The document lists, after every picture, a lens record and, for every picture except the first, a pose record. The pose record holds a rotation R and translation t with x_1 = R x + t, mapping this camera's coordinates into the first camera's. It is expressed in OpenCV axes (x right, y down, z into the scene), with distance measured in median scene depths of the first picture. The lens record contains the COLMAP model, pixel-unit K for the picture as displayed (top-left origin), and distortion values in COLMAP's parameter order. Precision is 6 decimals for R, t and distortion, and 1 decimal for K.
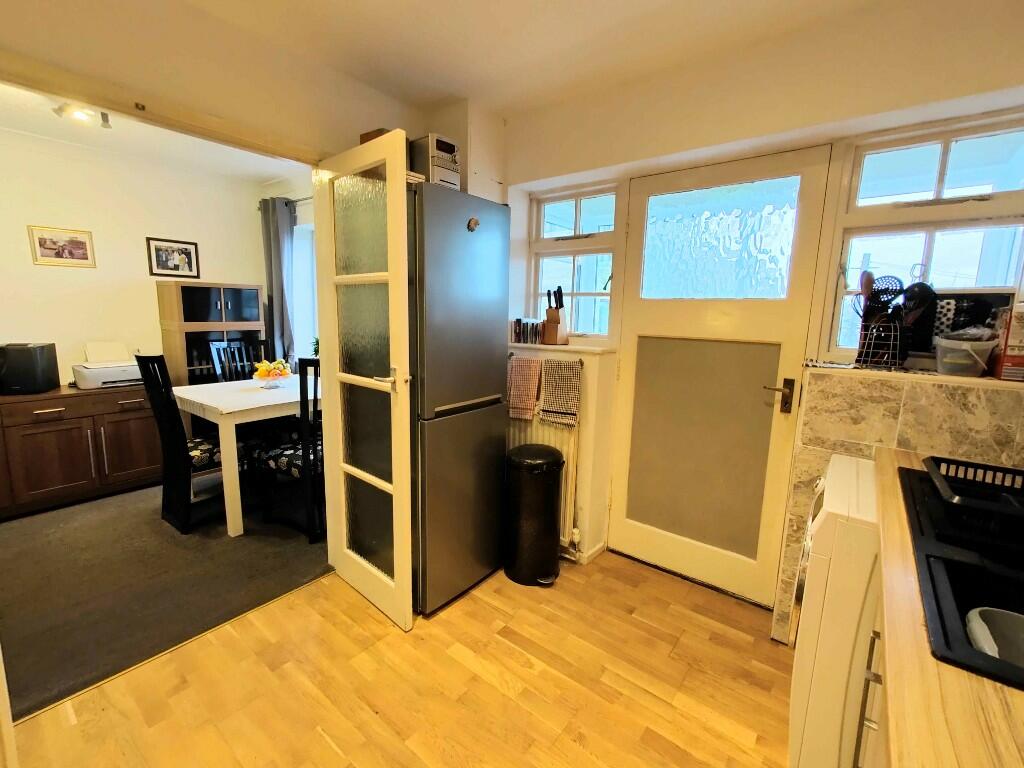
lens RADIAL K [[449.4, 0, 515.0], [0, 449.4, 383.0], [0, 0, 1]] dist [0.004575, 0.000456]
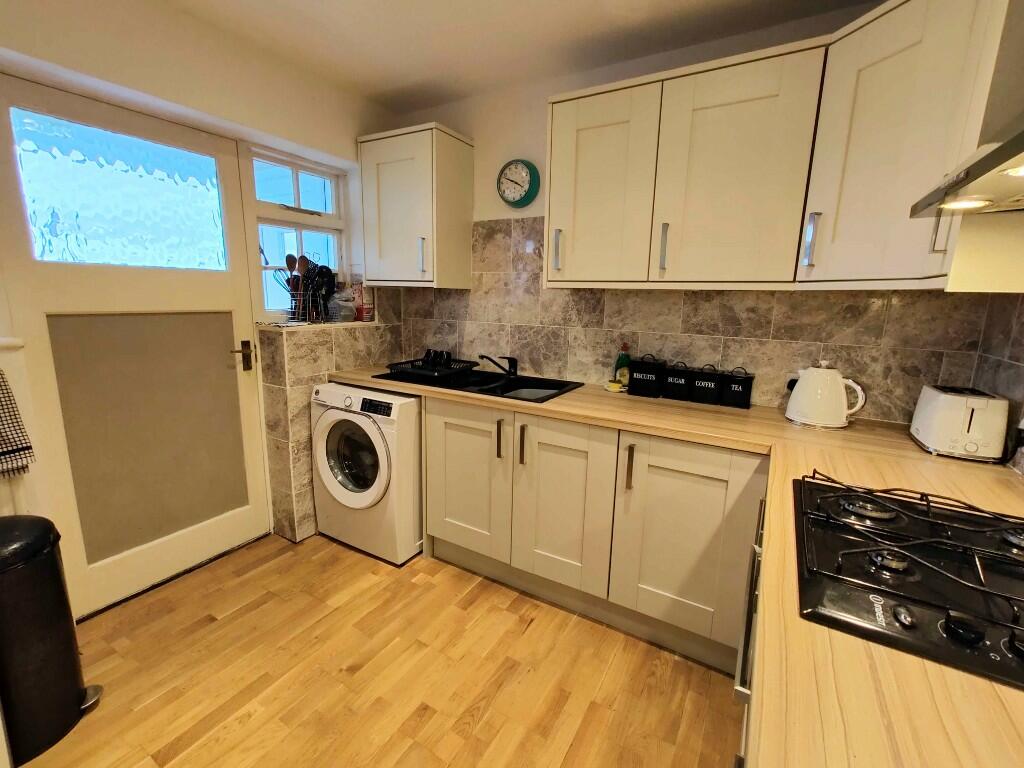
lens RADIAL K [[449.4, 0, 511.3], [0, 449.4, 382.3], [0, 0, 1]] dist [0.004575, 0.000456]
pose [[-0.136072, -0.219663, 0.966040, -0.664960], [0.126683, 0.963246, 0.236872, -0.098846], [-0.982566, 0.154612, -0.103243, 0.481331]]
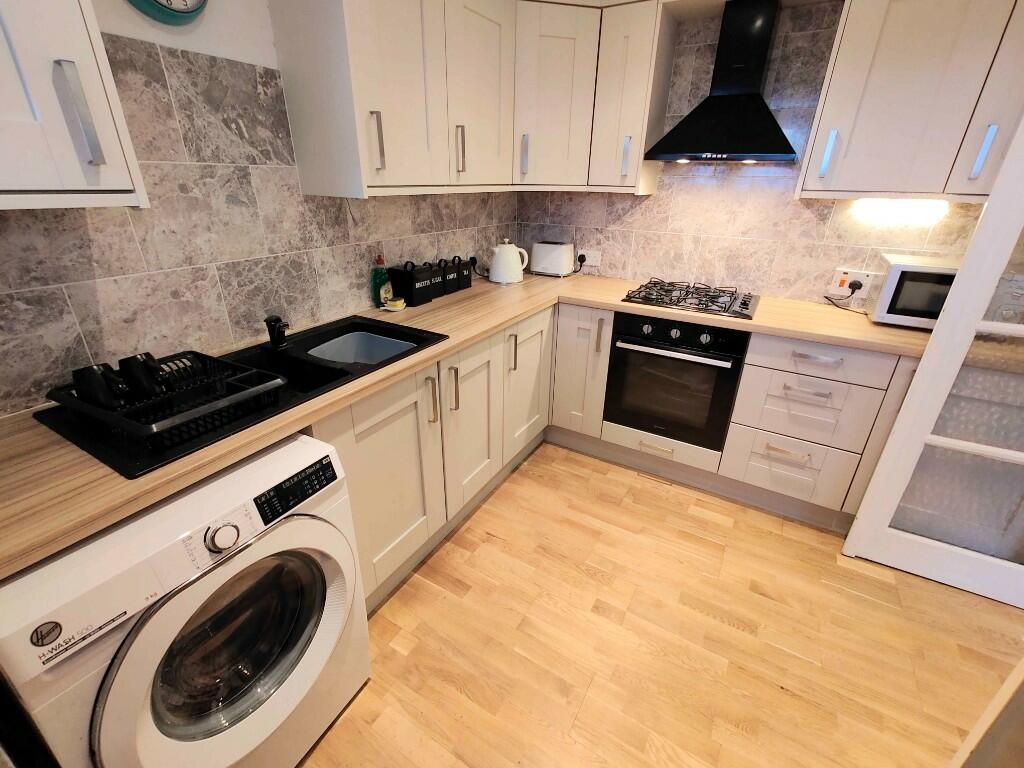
lens RADIAL K [[449.4, 0, 507.6], [0, 449.4, 382.0], [0, 0, 1]] dist [0.004575, 0.000456]
pose [[-0.990510, 0.019774, -0.136010, 0.303669], [-0.057888, 0.837513, 0.543343, -0.222345], [0.124654, 0.546060, -0.828420, 1.120827]]
